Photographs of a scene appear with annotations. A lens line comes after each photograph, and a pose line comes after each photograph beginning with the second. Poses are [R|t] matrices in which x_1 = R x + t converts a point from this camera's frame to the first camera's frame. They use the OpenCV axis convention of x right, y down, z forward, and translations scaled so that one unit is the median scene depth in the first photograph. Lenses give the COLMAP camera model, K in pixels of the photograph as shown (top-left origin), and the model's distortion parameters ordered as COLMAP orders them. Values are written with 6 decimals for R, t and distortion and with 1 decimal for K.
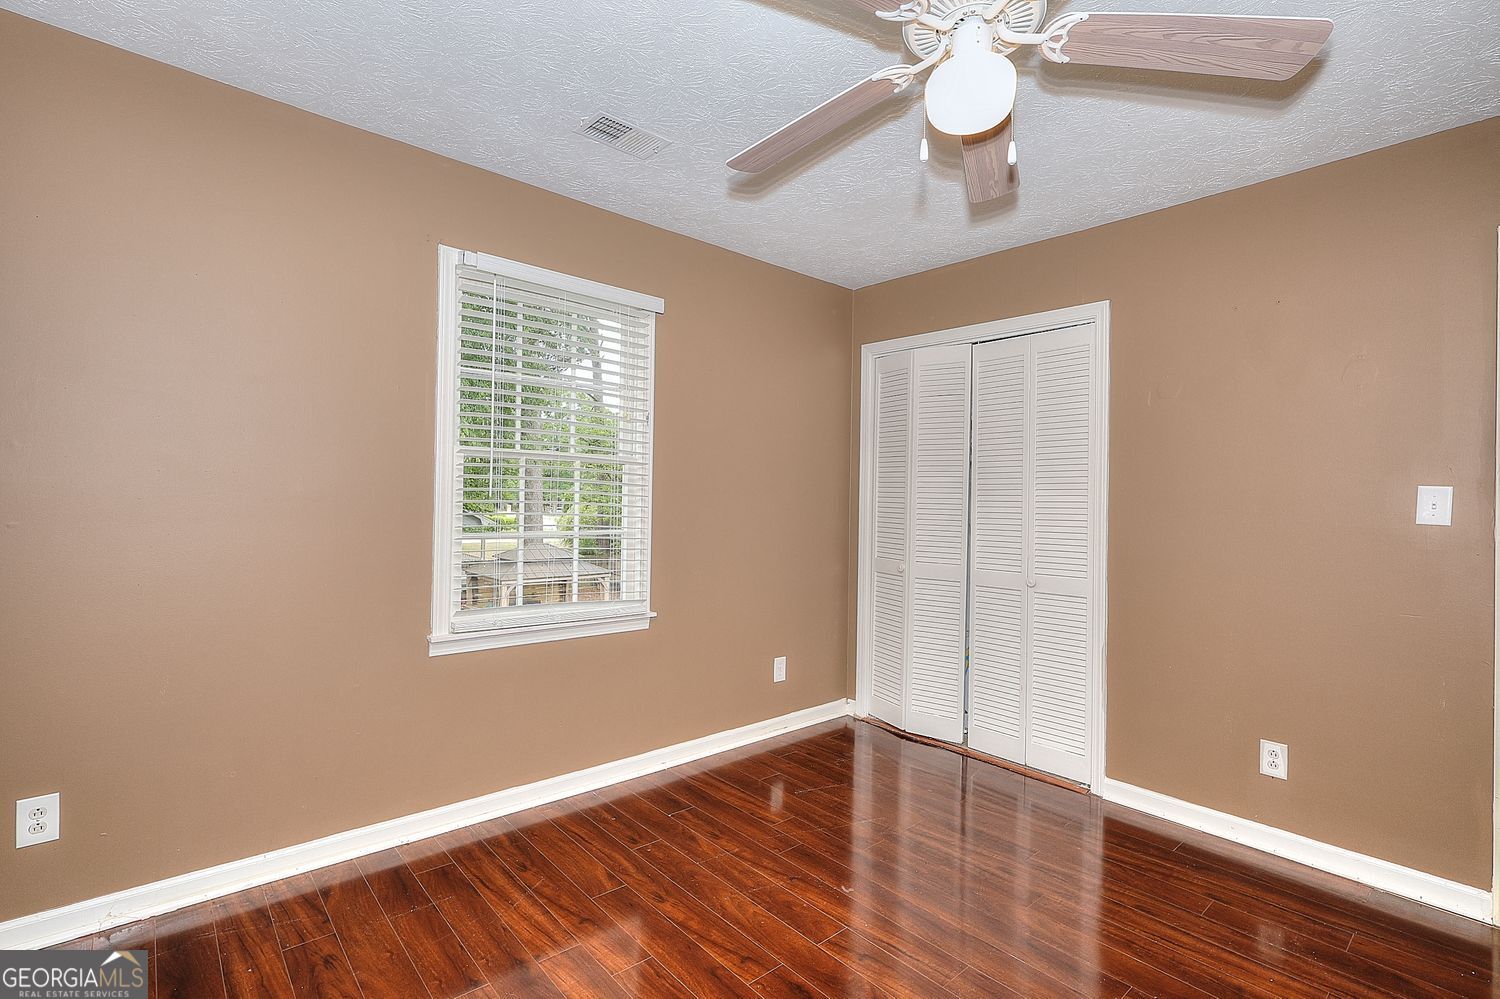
lens RADIAL K [[692.1, 0, 750.7], [0, 692.1, 500.8], [0, 0, 1]] dist [-0.001140, 0.000277]
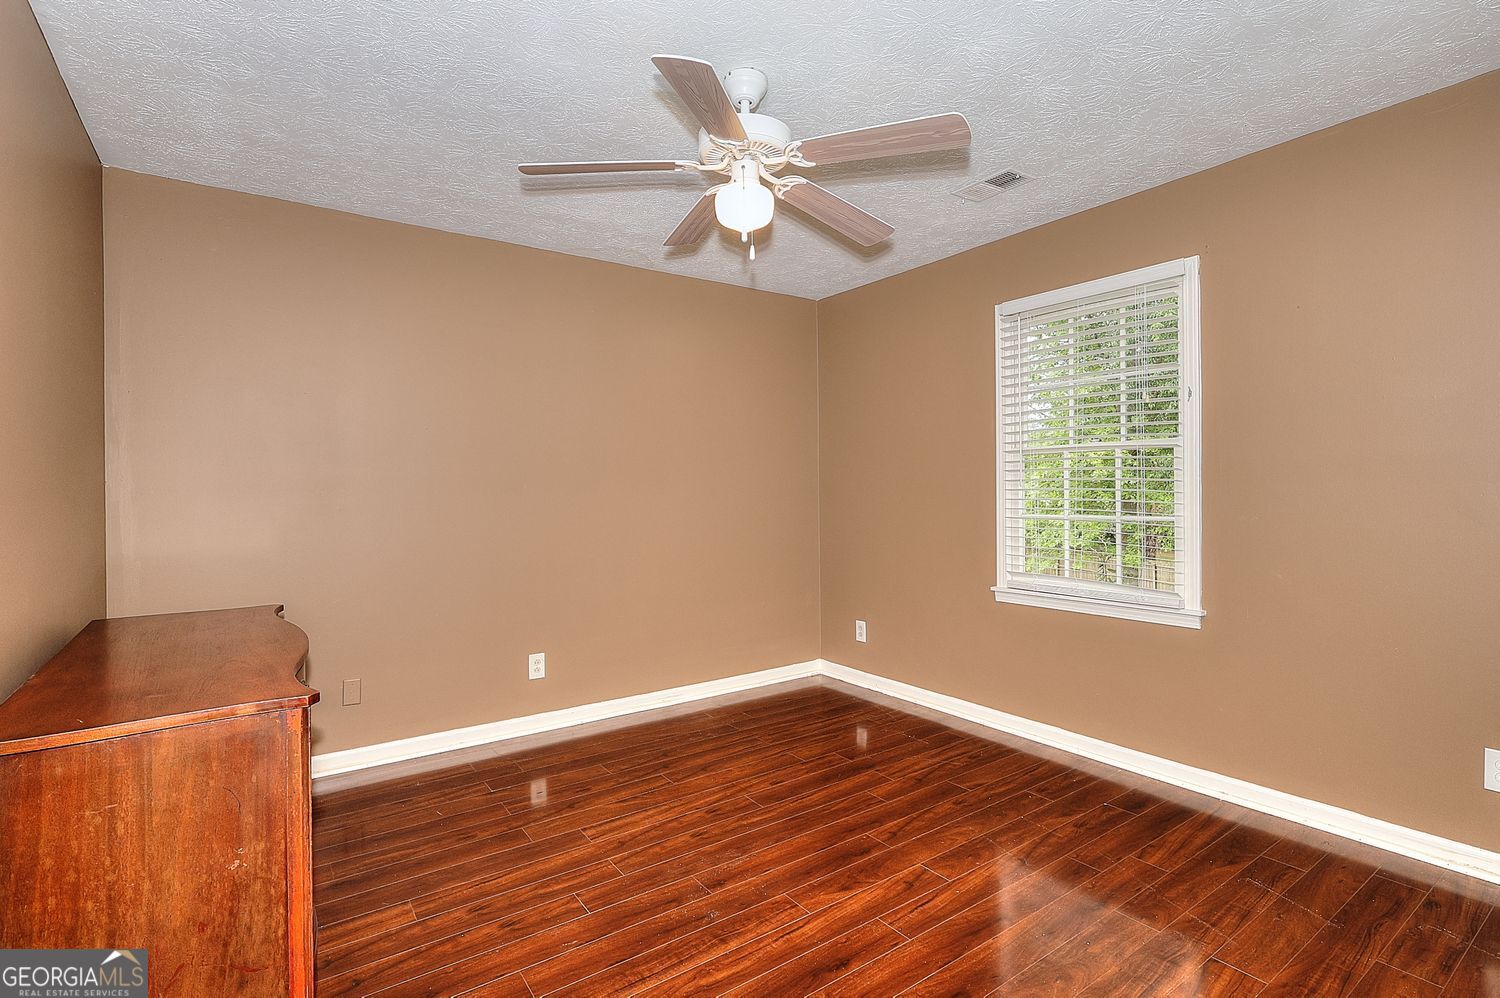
lens RADIAL K [[692.1, 0, 749.6], [0, 692.1, 496.1], [0, 0, 1]] dist [-0.001140, 0.000277]
pose [[-0.099364, -0.017390, -0.994899, 0.941985], [-0.007627, 0.999831, -0.016714, 0.039320], [0.995022, 0.005927, -0.099480, 0.611317]]
